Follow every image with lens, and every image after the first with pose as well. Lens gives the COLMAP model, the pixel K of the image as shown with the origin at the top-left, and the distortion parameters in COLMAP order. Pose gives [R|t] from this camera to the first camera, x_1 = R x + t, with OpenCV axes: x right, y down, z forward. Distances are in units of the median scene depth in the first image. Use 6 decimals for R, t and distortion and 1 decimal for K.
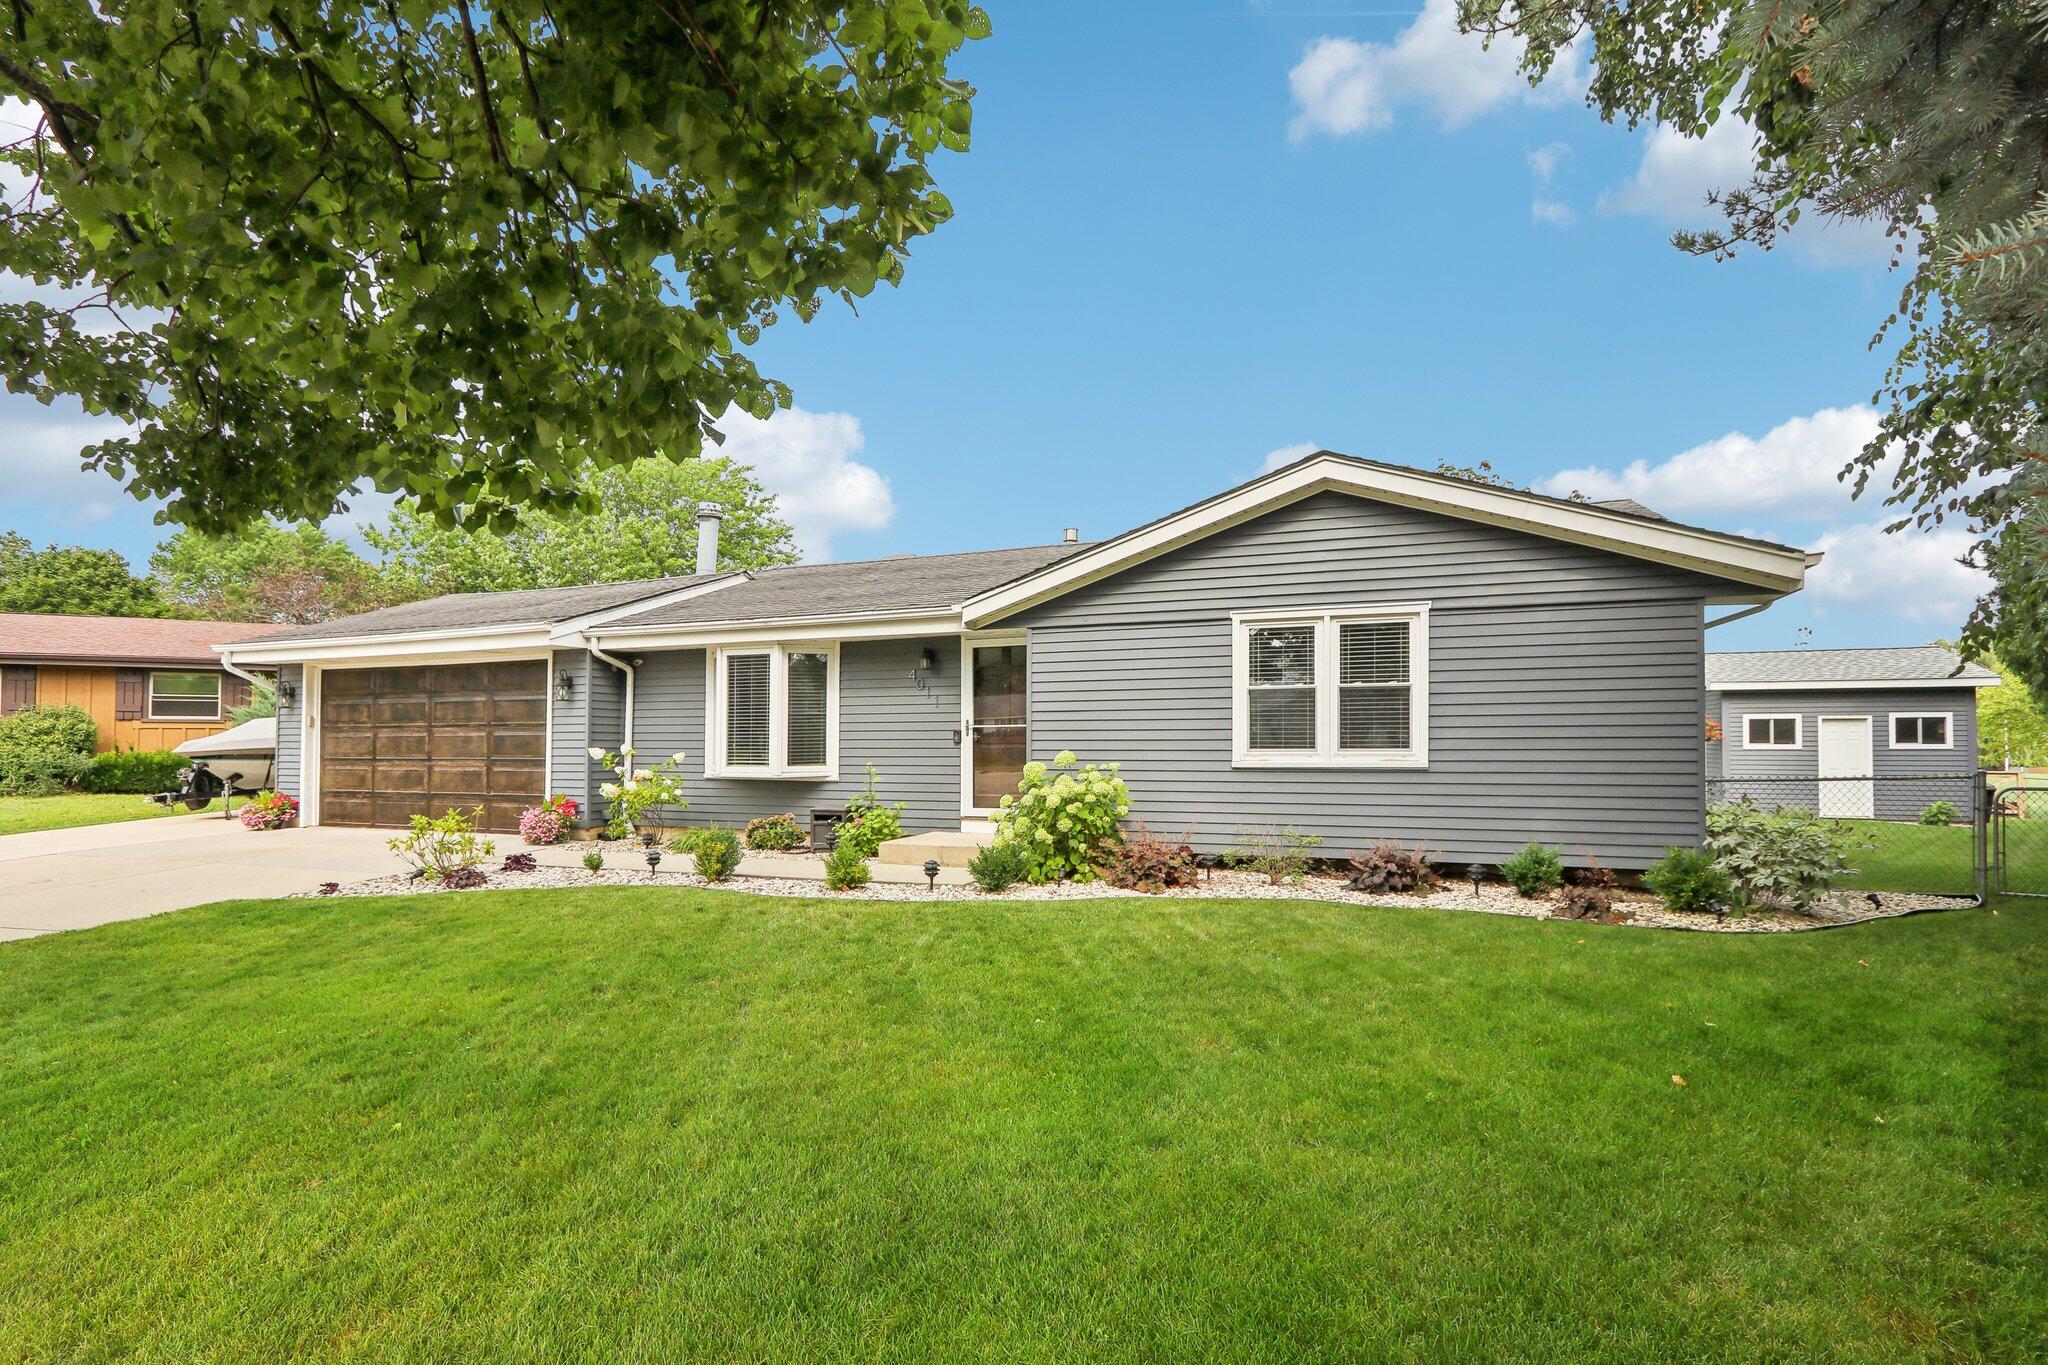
lens RADIAL K [[968.1, 0, 991.0], [0, 968.1, 677.6], [0, 0, 1]] dist [-0.019008, 0.000595]
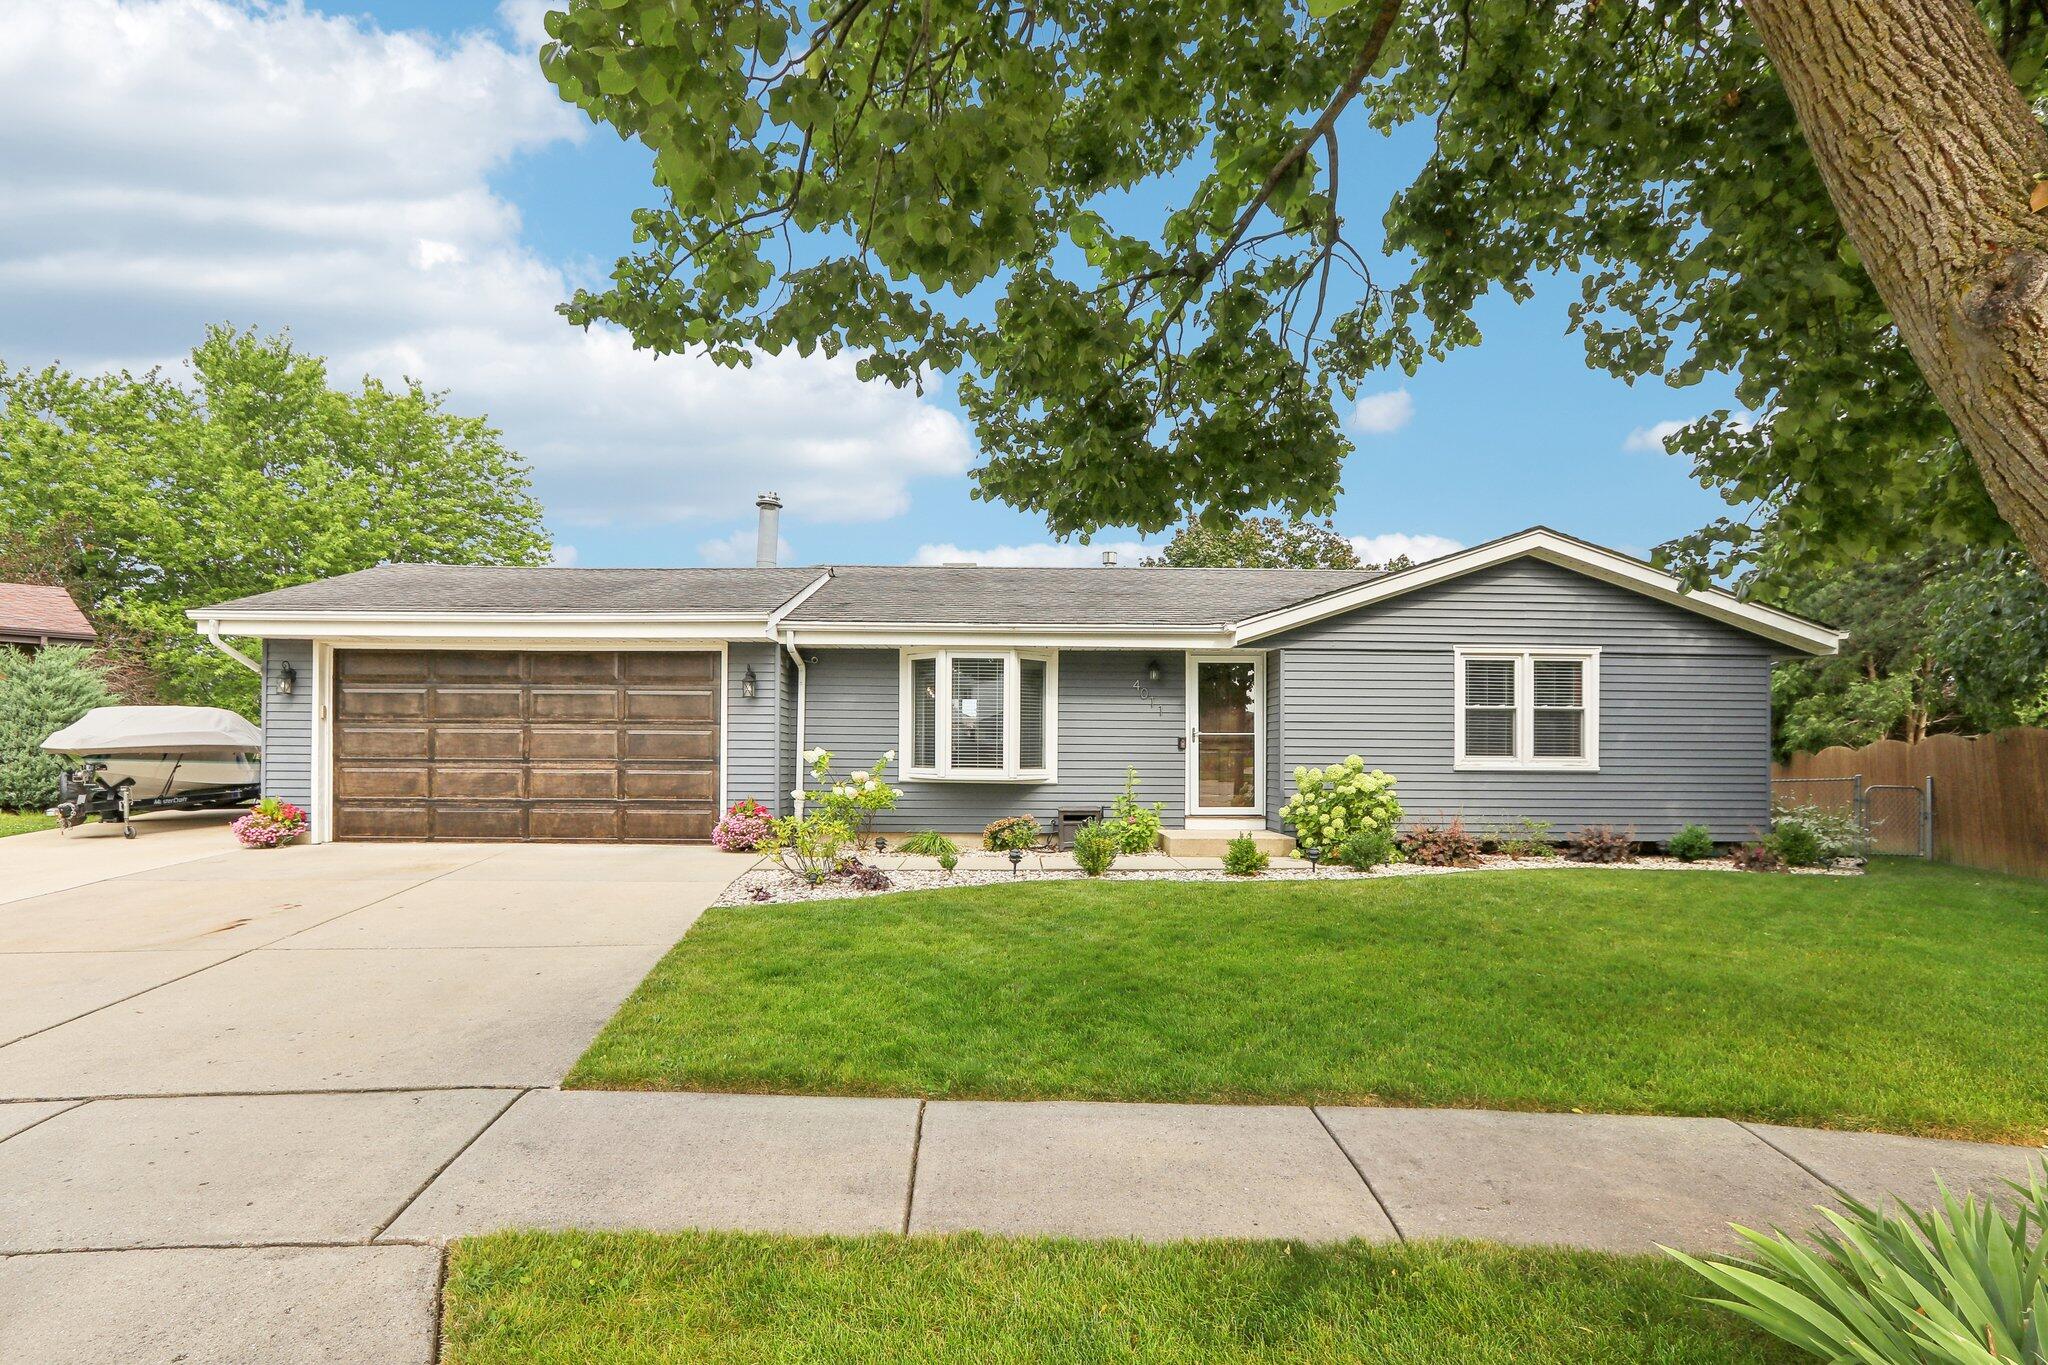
lens RADIAL K [[973.5, 0, 981.2], [0, 973.5, 725.0], [0, 0, 1]] dist [-0.019951, -0.000771]
pose [[0.927001, 0.023931, 0.374294, -0.631804], [-0.036066, 0.999025, 0.025449, 0.019732], [-0.373320, -0.037091, 0.926961, 0.057029]]
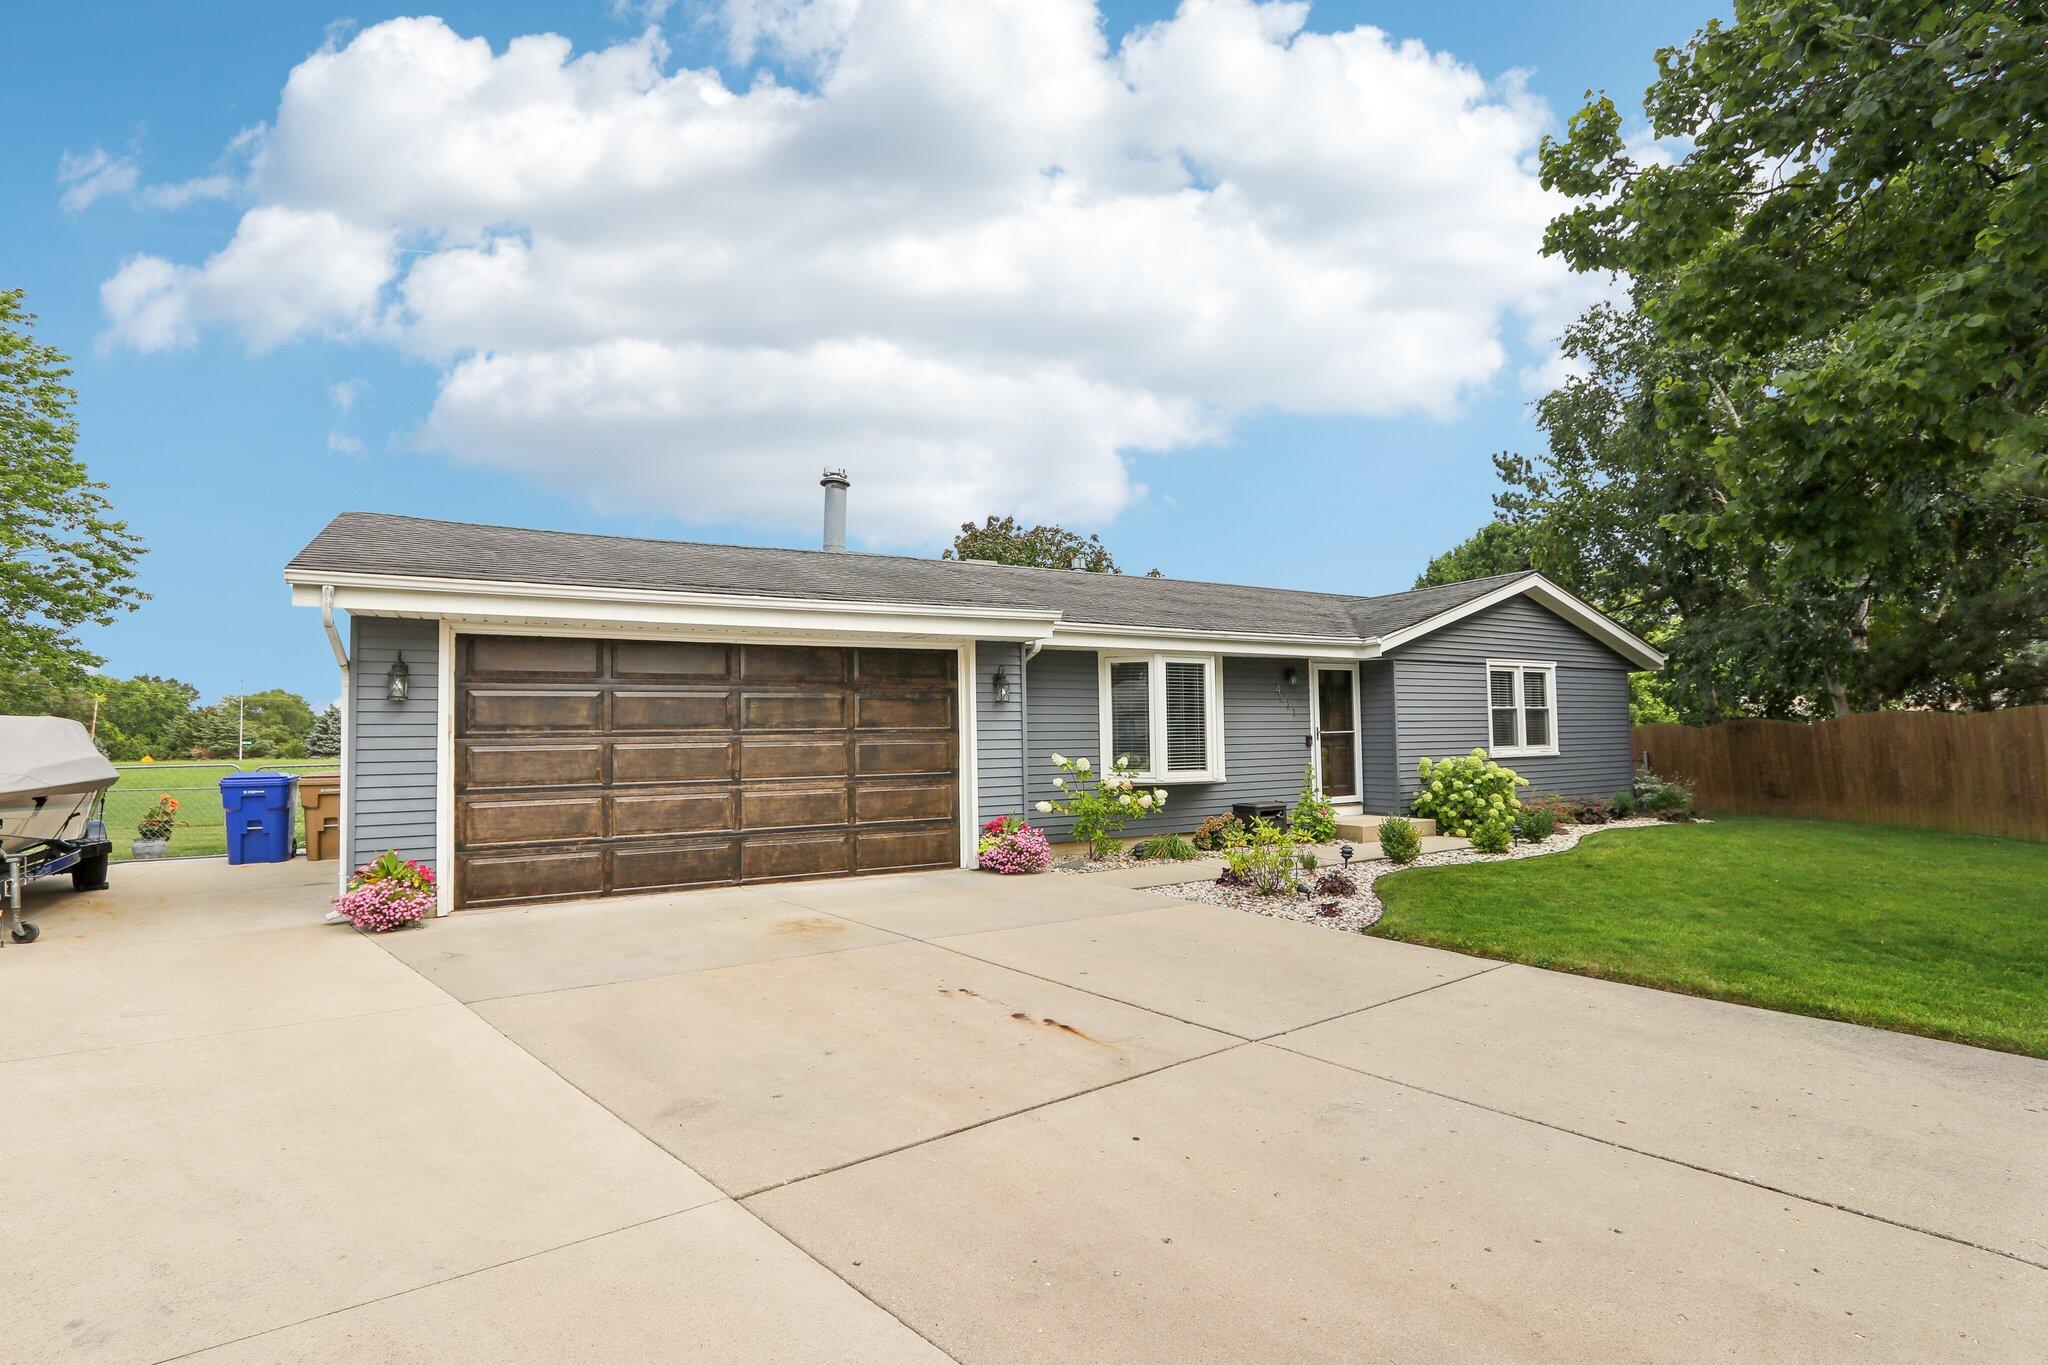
lens RADIAL K [[968.1, 0, 991.0], [0, 968.1, 677.6], [0, 0, 1]] dist [-0.019008, 0.000595]
pose [[0.635605, 0.044946, 0.770705, -1.187758], [-0.036256, 0.998940, -0.028356, 0.028739], [-0.771163, -0.009919, 0.636561, 0.506392]]
